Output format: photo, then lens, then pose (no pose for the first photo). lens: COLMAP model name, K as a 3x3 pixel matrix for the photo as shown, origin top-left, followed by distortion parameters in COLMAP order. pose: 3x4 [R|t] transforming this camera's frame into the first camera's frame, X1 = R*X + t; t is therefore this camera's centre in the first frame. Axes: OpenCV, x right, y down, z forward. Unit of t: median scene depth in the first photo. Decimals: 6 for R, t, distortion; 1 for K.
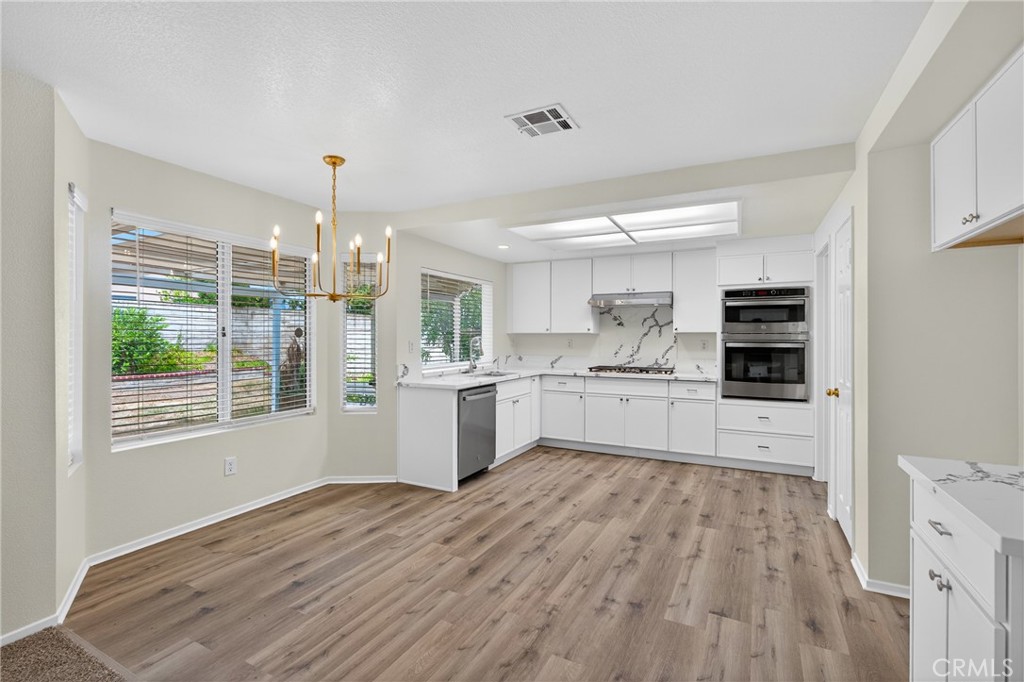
lens RADIAL K [[463.9, 0, 512.0], [0, 463.9, 341.0], [0, 0, 1]] dist [0.000331, 0.000025]
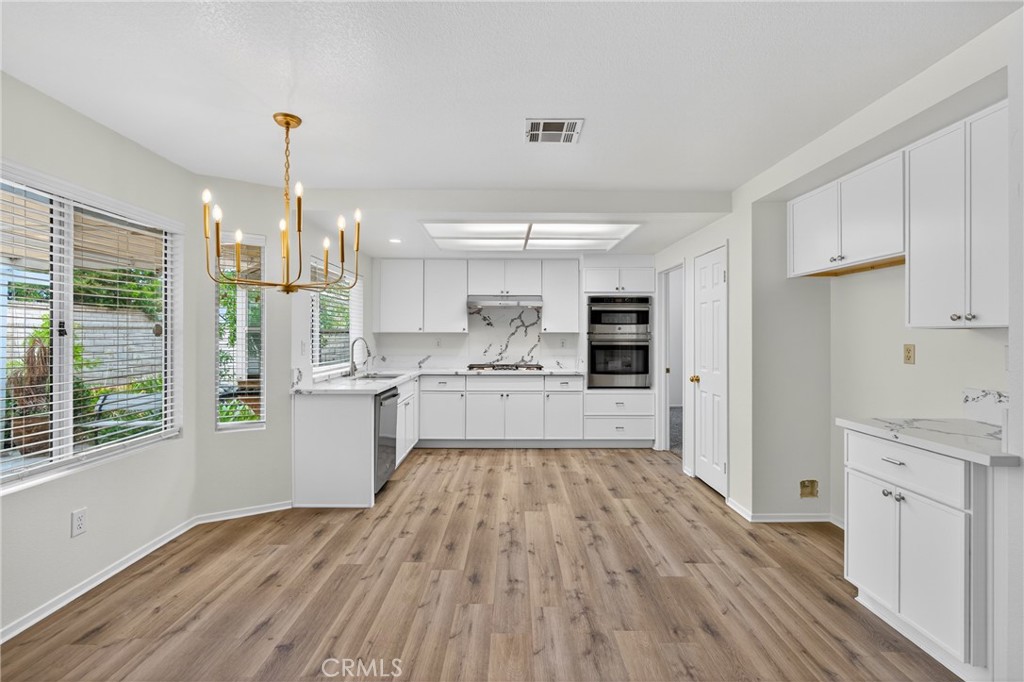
lens RADIAL K [[458.4, 0, 513.4], [0, 458.4, 338.0], [0, 0, 1]] dist [-0.000545, 0.000148]
pose [[0.888109, -0.000870, 0.459633, -0.307098], [0.002886, 0.999989, -0.003684, -0.001427], [-0.459625, 0.004599, 0.888101, 0.078436]]
